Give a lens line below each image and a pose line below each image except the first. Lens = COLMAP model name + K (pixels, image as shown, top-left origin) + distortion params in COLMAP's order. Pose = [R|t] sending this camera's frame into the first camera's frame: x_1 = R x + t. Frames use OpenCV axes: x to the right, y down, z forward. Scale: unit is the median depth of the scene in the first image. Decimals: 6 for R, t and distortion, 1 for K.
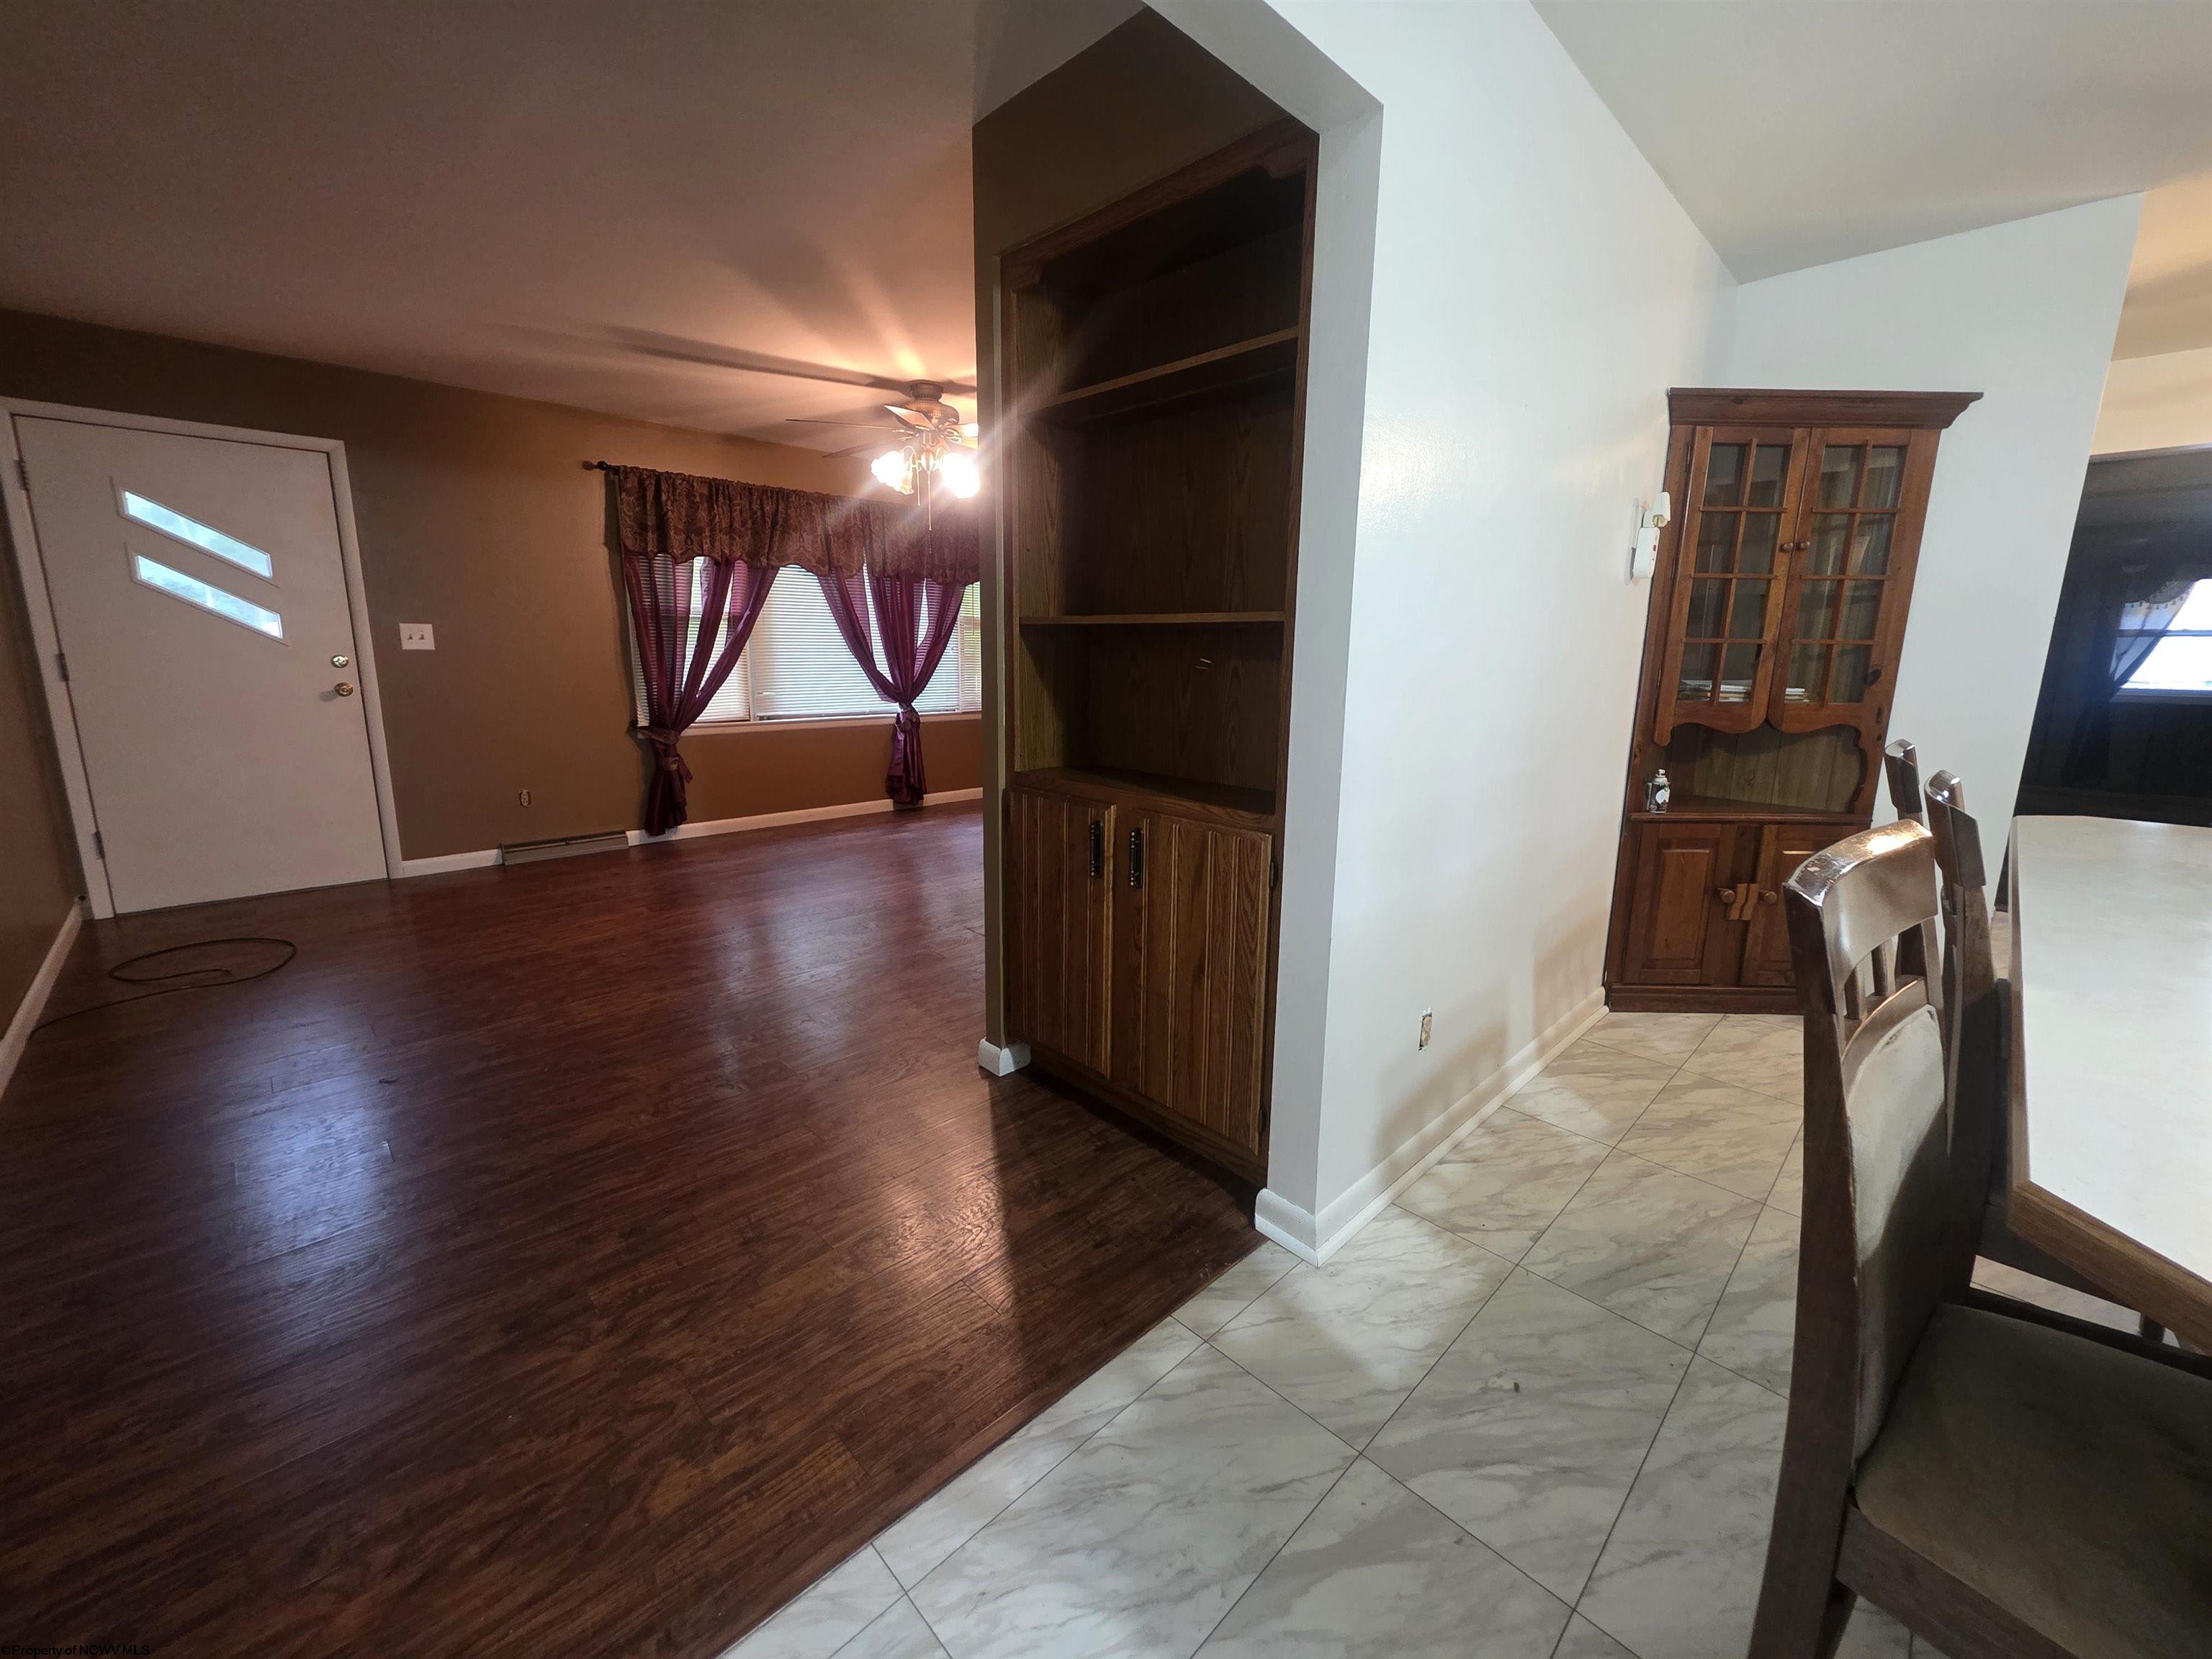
lens RADIAL K [[873.4, 0, 1116.2], [0, 873.4, 818.7], [0, 0, 1]] dist [0.000840, 0.000056]
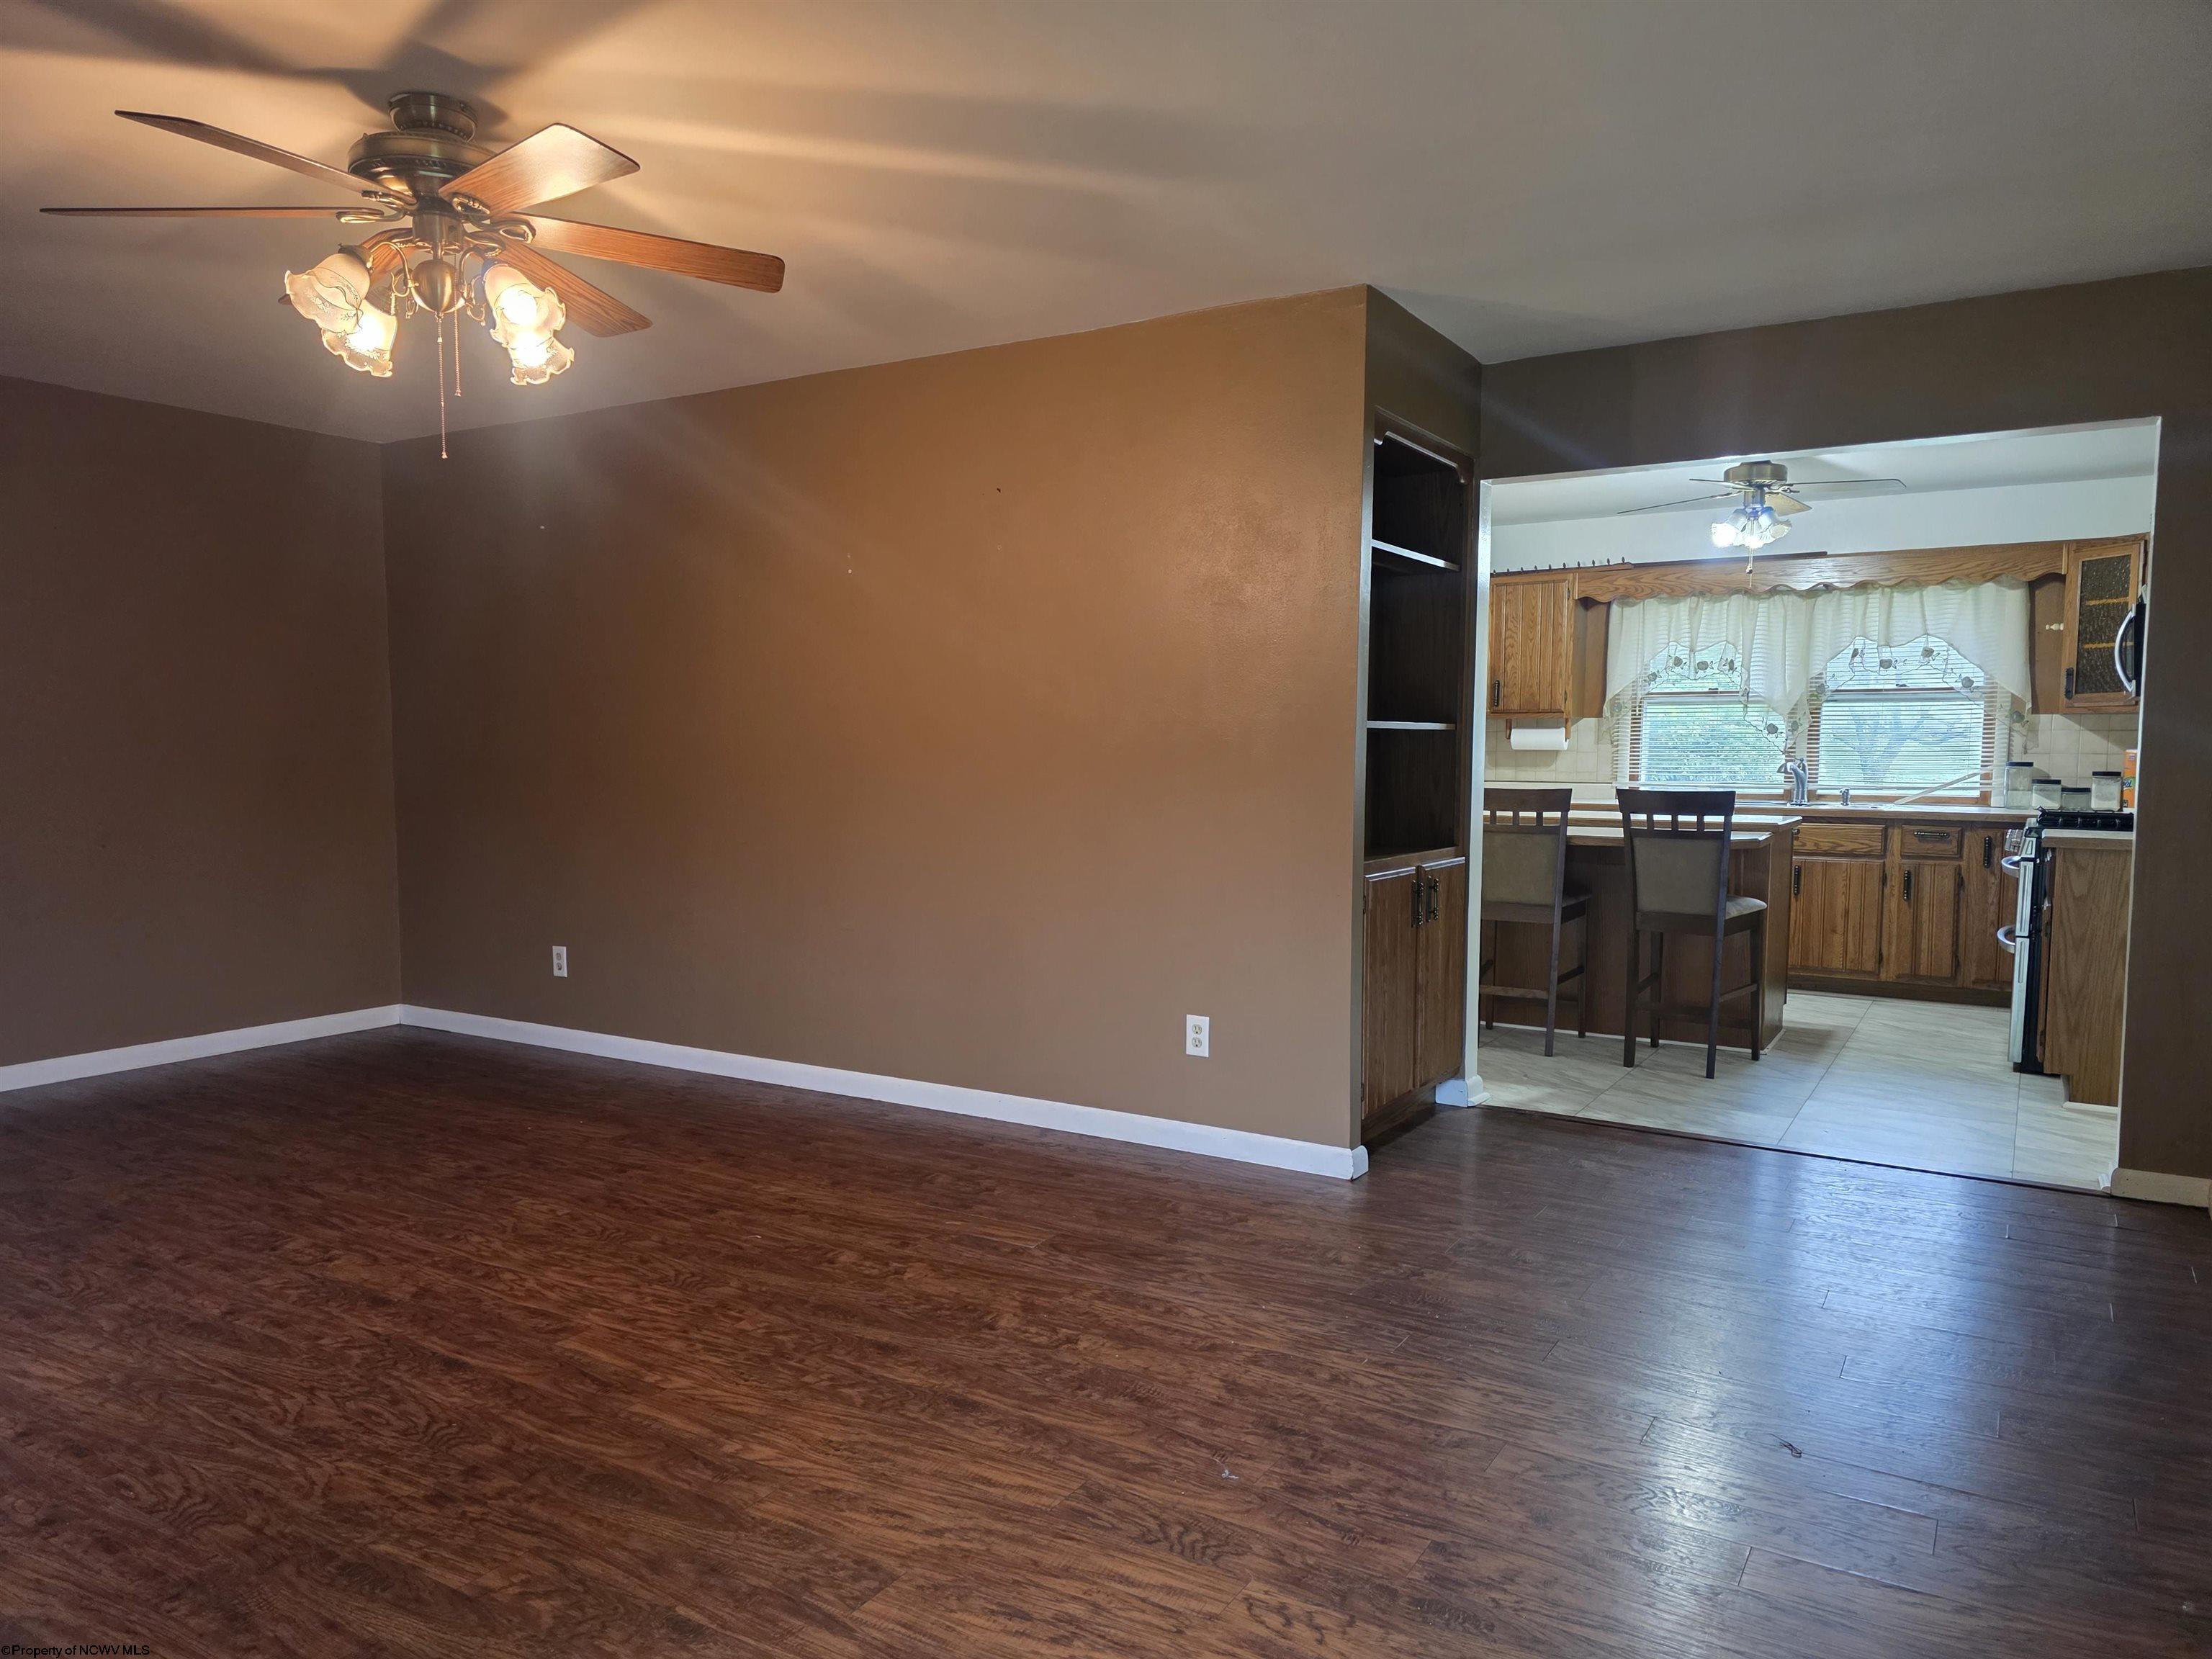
lens RADIAL K [[1516.6, 0, 1108.7], [0, 1516.6, 831.6], [0, 0, 1]] dist [0.076376, -0.058888]
pose [[-0.244221, -0.075597, 0.966768, -1.400147], [0.172241, 0.977723, 0.119964, -0.281007], [-0.954300, 0.195815, -0.225759, 1.302064]]
